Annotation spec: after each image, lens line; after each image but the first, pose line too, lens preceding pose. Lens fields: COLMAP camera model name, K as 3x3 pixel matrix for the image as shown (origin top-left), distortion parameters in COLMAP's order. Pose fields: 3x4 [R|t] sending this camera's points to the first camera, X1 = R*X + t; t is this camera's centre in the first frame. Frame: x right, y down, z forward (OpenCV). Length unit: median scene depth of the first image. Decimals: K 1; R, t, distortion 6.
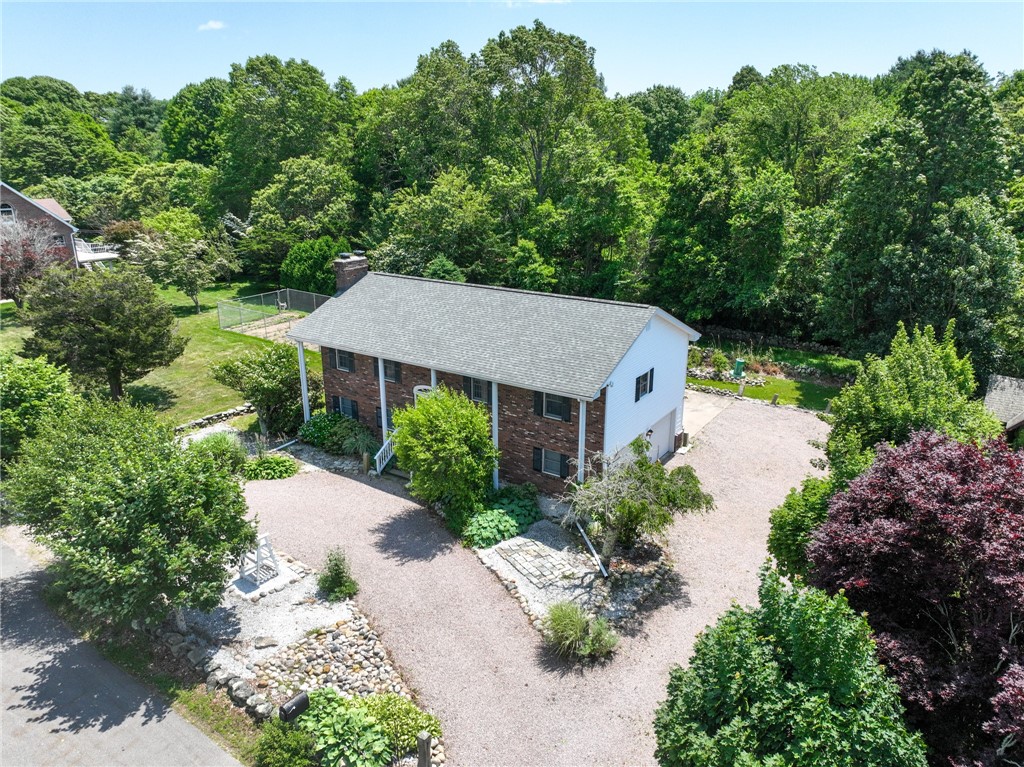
lens RADIAL K [[713.0, 0, 512.0], [0, 713.0, 383.5], [0, 0, 1]] dist [0.003093, 0.004994]
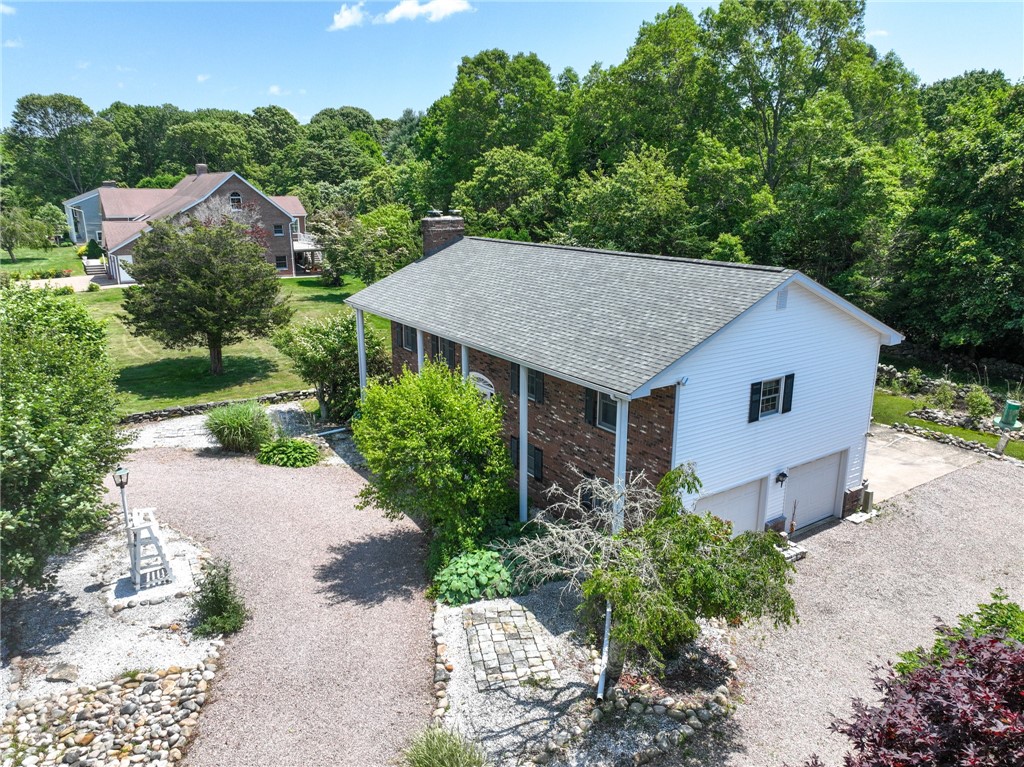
lens RADIAL K [[718.3, 0, 512.0], [0, 718.3, 383.5], [0, 0, 1]] dist [-0.003755, 0.024133]
pose [[0.926656, 0.099052, -0.362625, 0.167931], [-0.116469, 0.992843, -0.026427, 0.026898], [0.357412, 0.066724, 0.931560, 0.275334]]
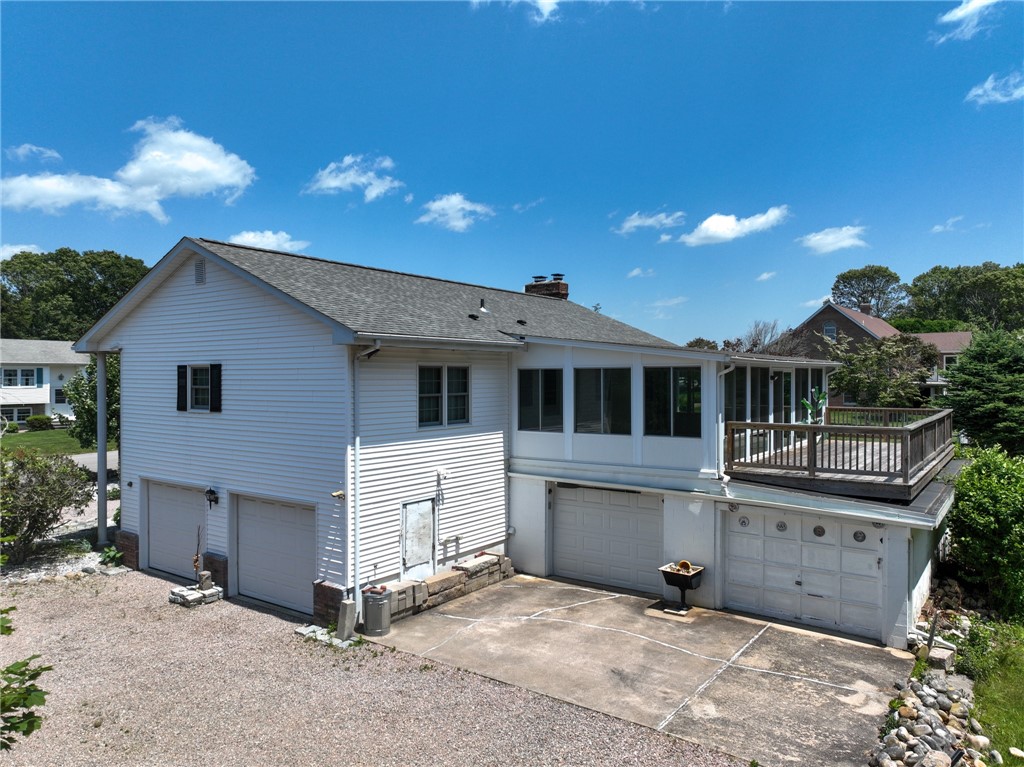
lens RADIAL K [[718.3, 0, 512.0], [0, 718.3, 383.5], [0, 0, 1]] dist [-0.003755, 0.024133]
pose [[-0.031075, 0.010226, -0.999465, 0.596371], [-0.309289, 0.950771, 0.019345, -0.070271], [0.950460, 0.309725, -0.026382, 1.027363]]
